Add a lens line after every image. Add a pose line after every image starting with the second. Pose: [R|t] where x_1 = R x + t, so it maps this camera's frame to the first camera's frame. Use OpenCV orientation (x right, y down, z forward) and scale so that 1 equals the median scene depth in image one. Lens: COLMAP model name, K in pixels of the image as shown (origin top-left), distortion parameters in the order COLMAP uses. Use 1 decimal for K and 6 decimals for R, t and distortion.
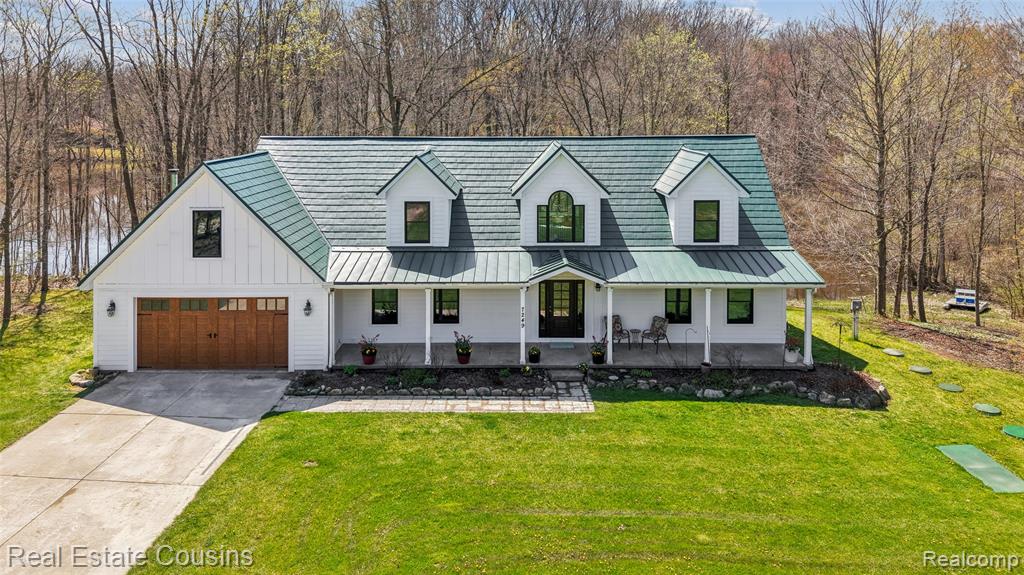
lens RADIAL K [[609.7, 0, 512.0], [0, 609.7, 287.5], [0, 0, 1]] dist [-0.012727, -0.001705]
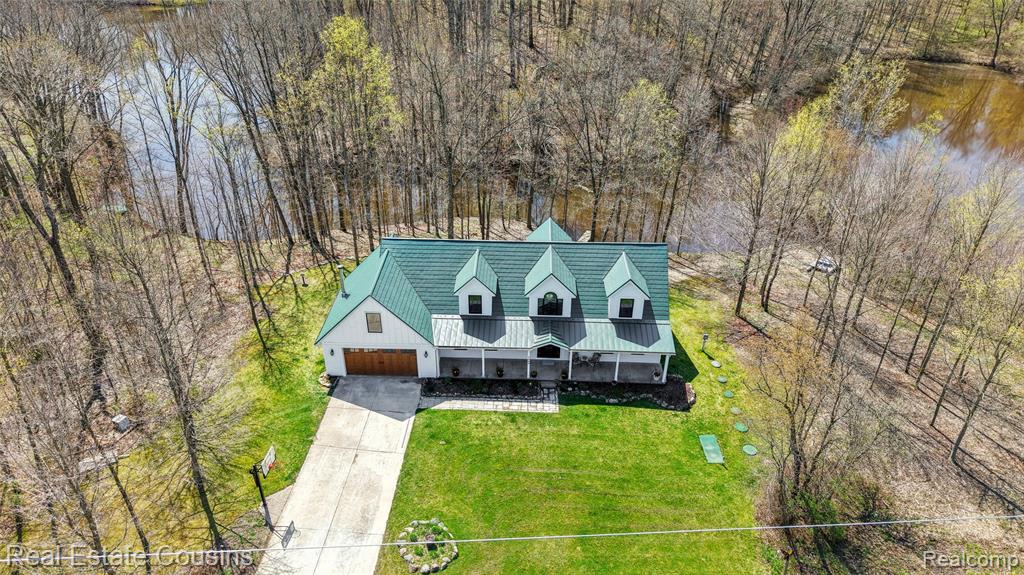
lens RADIAL K [[609.7, 0, 512.0], [0, 609.7, 287.5], [0, 0, 1]] dist [-0.012727, -0.001705]
pose [[0.999393, 0.021533, -0.027377, 0.012491], [-0.005496, 0.873658, 0.486509, -1.188646], [0.034394, -0.486063, 0.873247, -0.705917]]
